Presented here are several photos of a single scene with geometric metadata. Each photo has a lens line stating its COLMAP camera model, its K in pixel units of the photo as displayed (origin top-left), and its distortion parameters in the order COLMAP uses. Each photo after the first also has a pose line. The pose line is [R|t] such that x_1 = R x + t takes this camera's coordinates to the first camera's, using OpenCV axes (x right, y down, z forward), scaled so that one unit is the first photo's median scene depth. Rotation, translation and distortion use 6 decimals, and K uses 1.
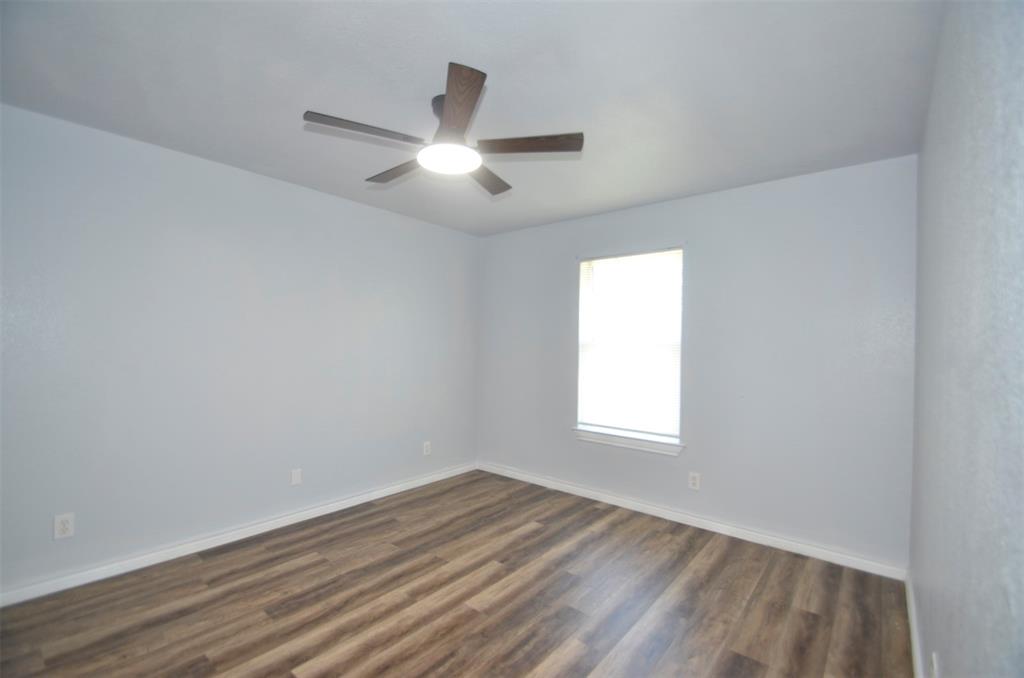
lens RADIAL K [[443.1, 0, 508.8], [0, 443.1, 346.9], [0, 0, 1]] dist [0.031286, -0.028048]
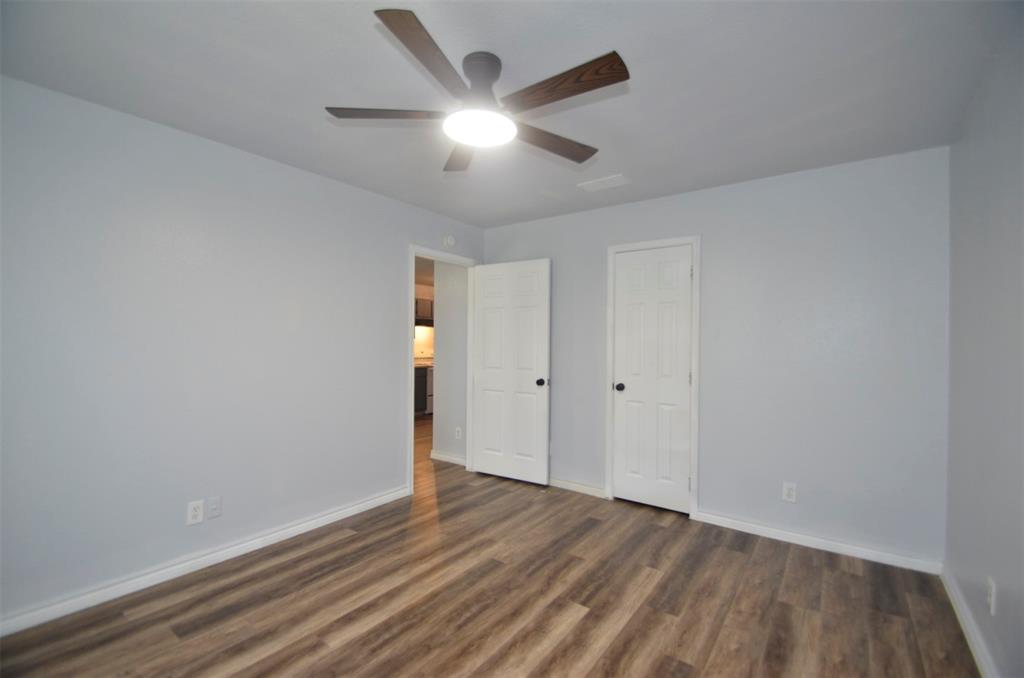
lens RADIAL K [[443.1, 0, 508.8], [0, 443.1, 346.9], [0, 0, 1]] dist [0.031286, -0.028048]
pose [[-0.998107, -0.022747, -0.057144, -0.142919], [-0.023182, 0.999707, 0.006957, 0.000083], [0.056969, 0.008269, -0.998342, 1.765764]]
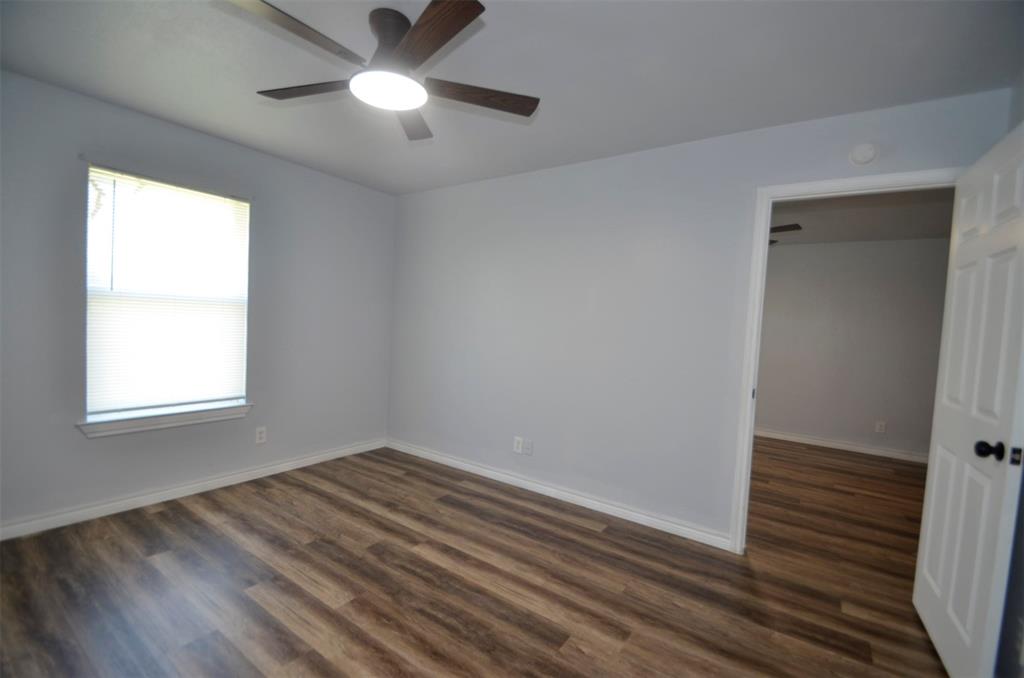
lens RADIAL K [[443.1, 0, 508.8], [0, 443.1, 346.9], [0, 0, 1]] dist [0.031286, -0.028048]
pose [[-0.079987, -0.076649, 0.993845, -0.967799], [-0.050889, 0.996053, 0.072723, -0.014709], [-0.995496, -0.044759, -0.083572, 0.771484]]
